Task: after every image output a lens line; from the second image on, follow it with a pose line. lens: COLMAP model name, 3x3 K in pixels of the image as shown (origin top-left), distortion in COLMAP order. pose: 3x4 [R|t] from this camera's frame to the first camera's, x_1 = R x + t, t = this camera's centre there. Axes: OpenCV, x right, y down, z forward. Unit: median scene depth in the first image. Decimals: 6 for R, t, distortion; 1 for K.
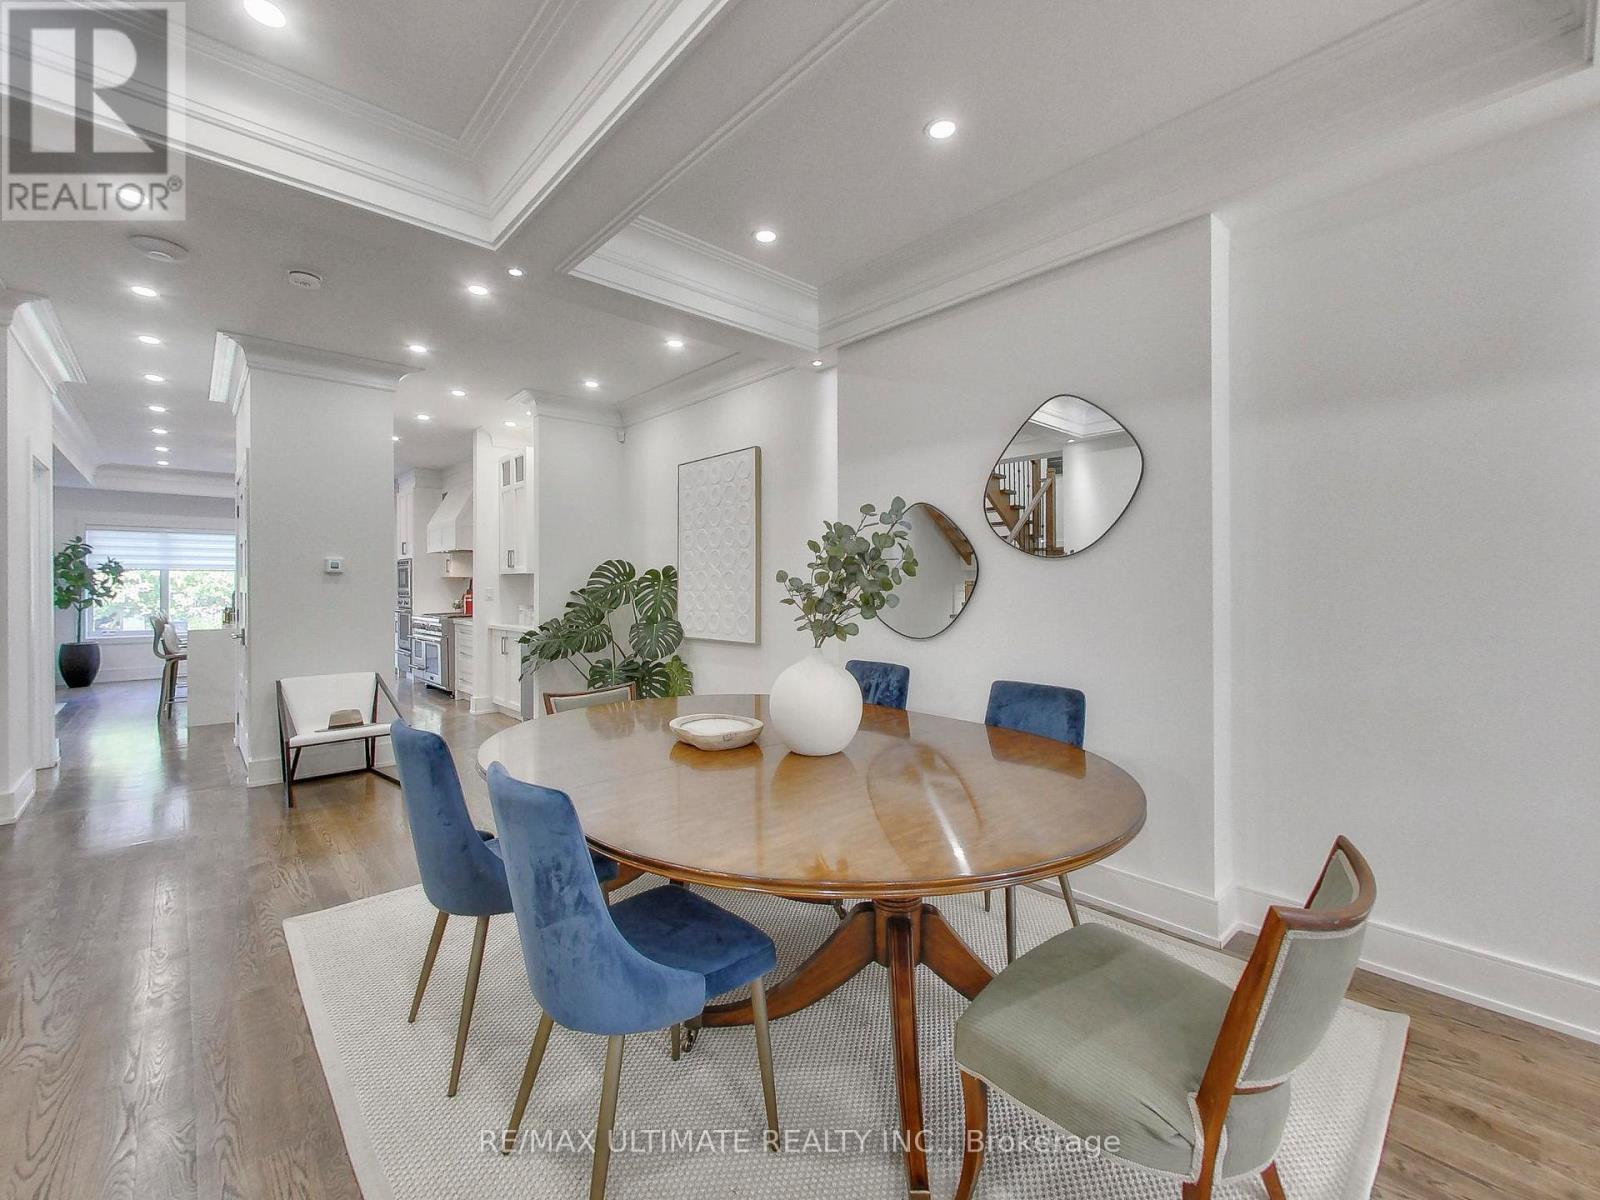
lens RADIAL K [[676.8, 0, 793.8], [0, 676.8, 584.0], [0, 0, 1]] dist [0.000329, -0.000127]
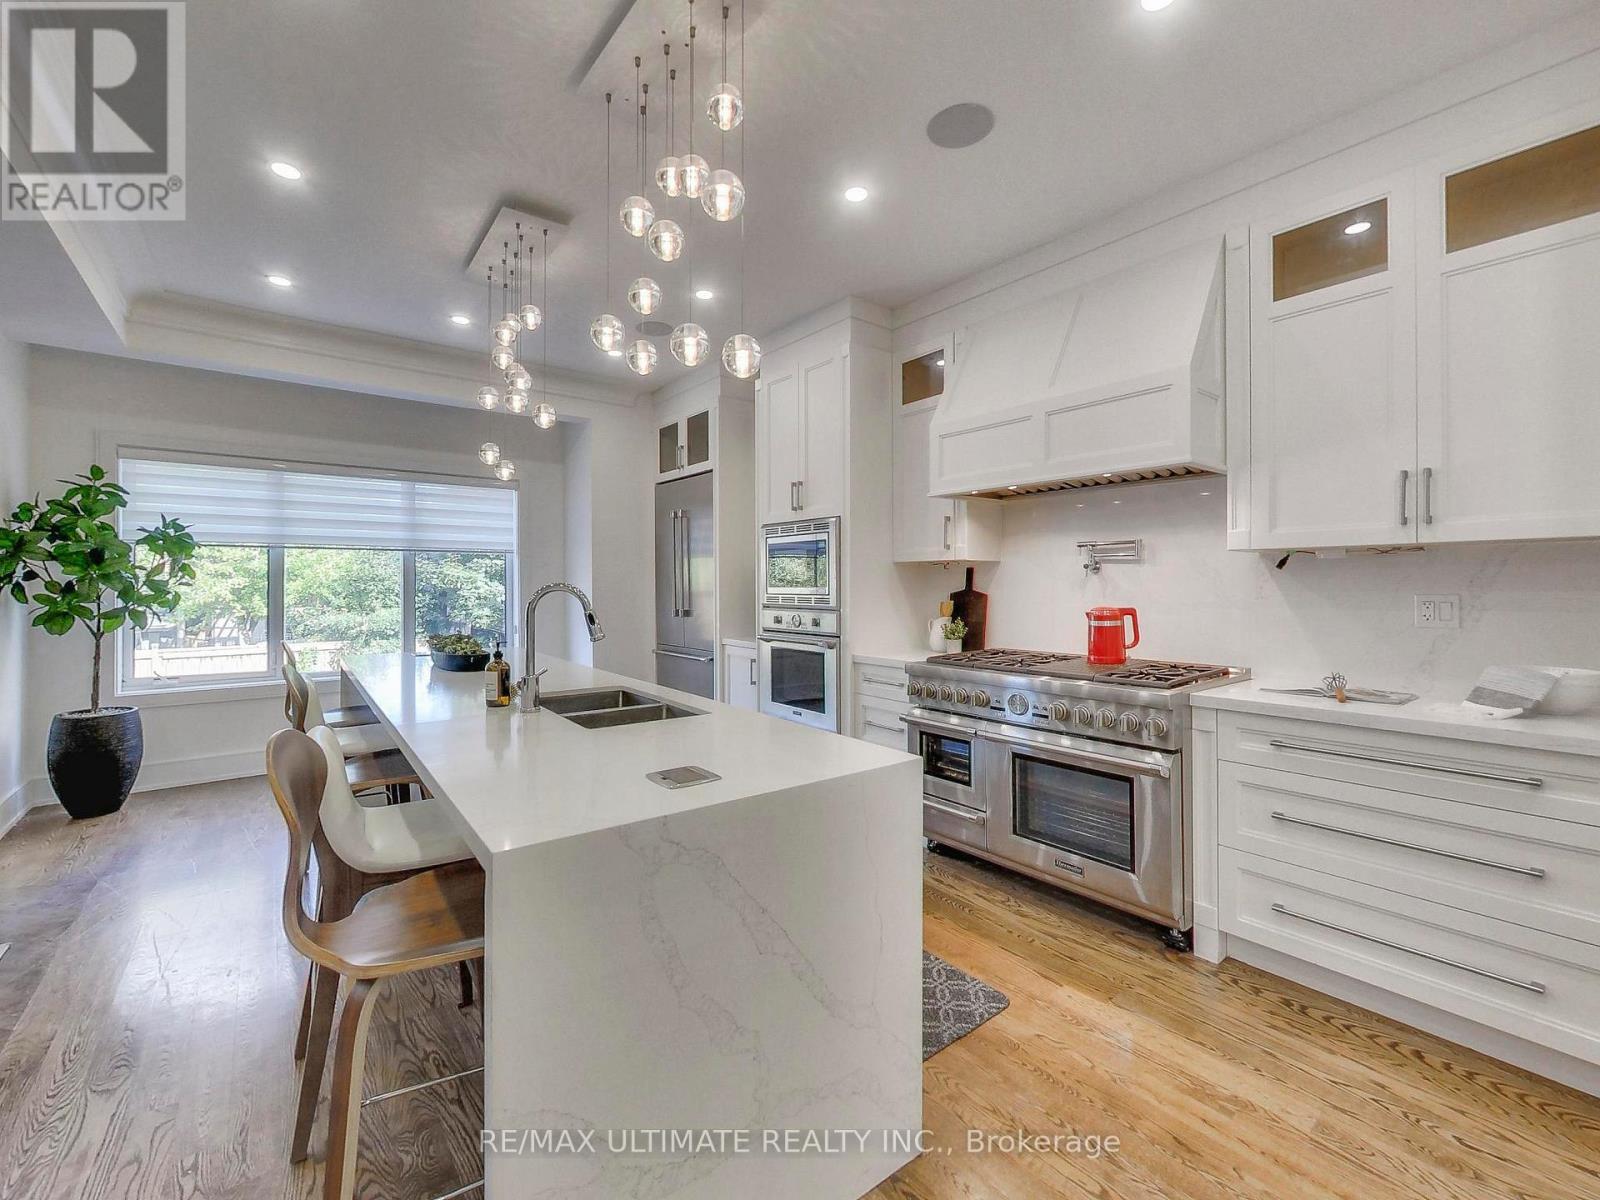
lens RADIAL K [[676.8, 0, 793.8], [0, 676.8, 584.0], [0, 0, 1]] dist [0.000329, -0.000127]
pose [[0.997063, 0.003300, -0.076519, -0.570620], [-0.003197, 0.999994, 0.001468, 0.003688], [0.076523, -0.001219, 0.997067, 0.594241]]
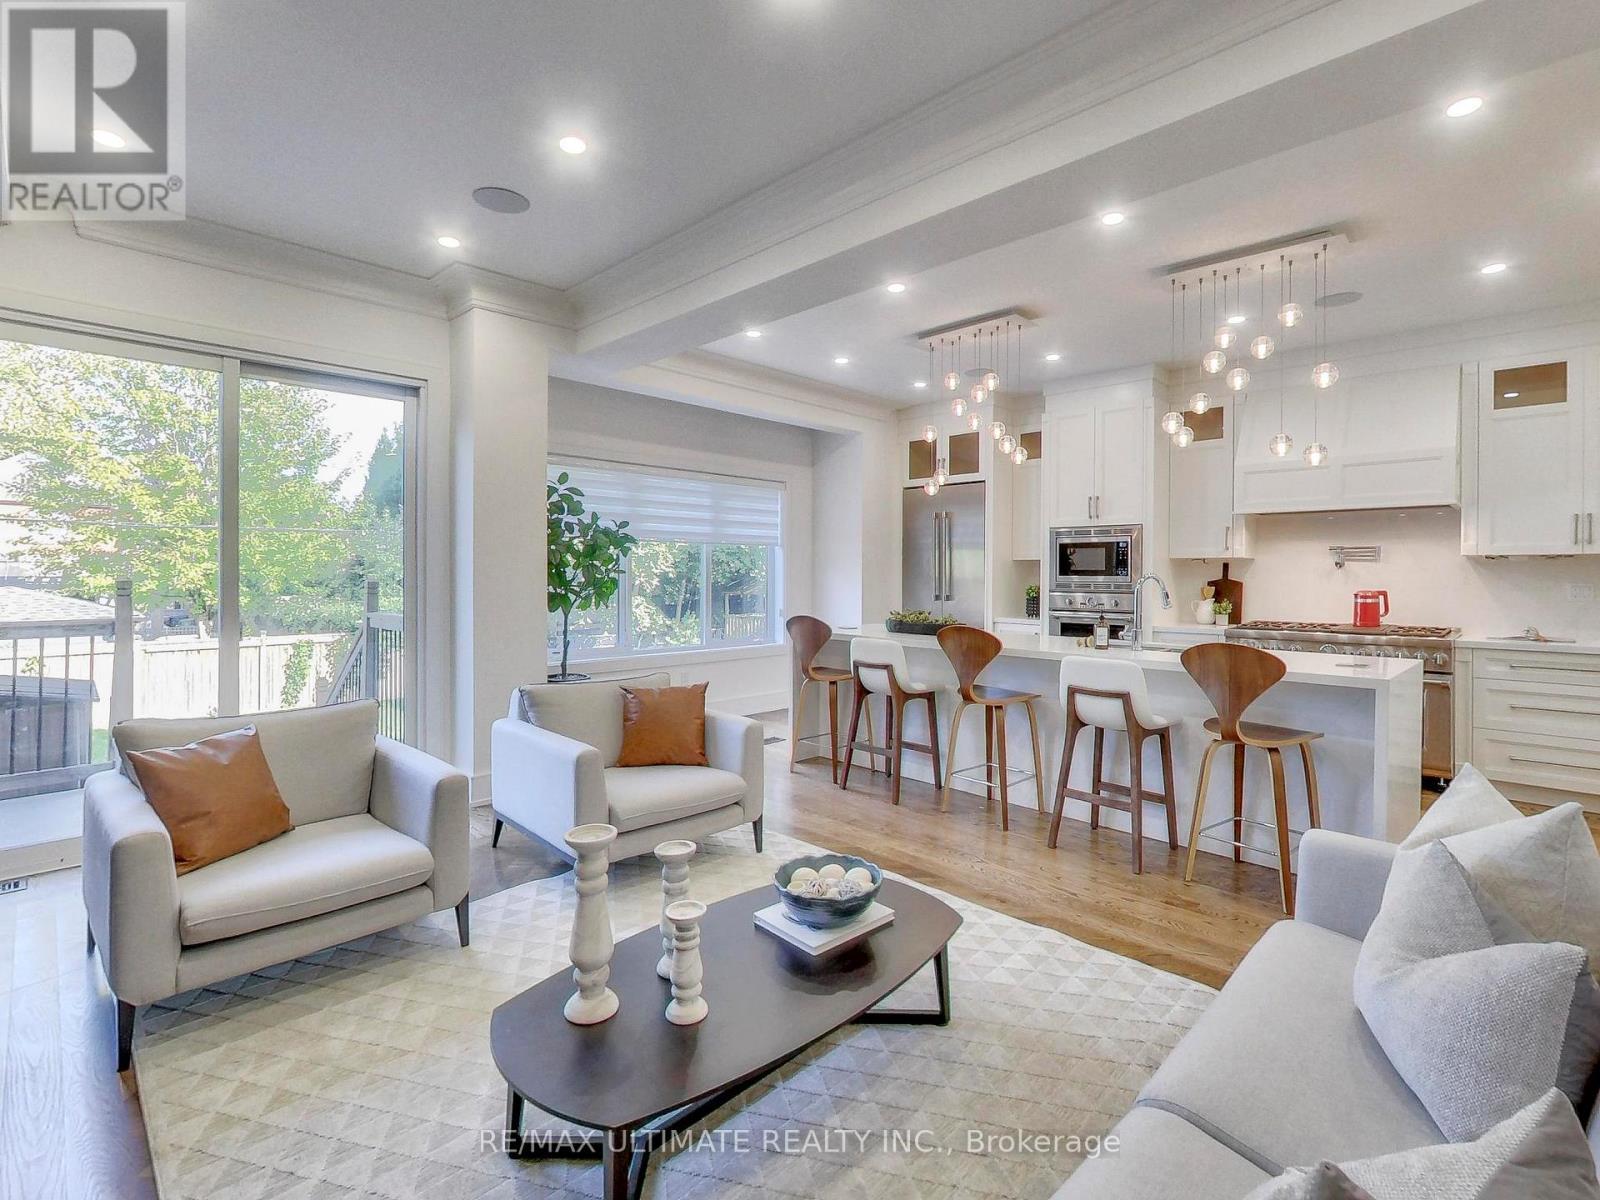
lens RADIAL K [[734.5, 0, 804.9], [0, 734.5, 585.5], [0, 0, 1]] dist [-0.003205, -0.000738]
pose [[0.997379, 0.009999, 0.071665, -0.907557], [-0.010997, 0.999848, 0.013543, 0.008554], [-0.071519, -0.014295, 0.997337, 0.412661]]
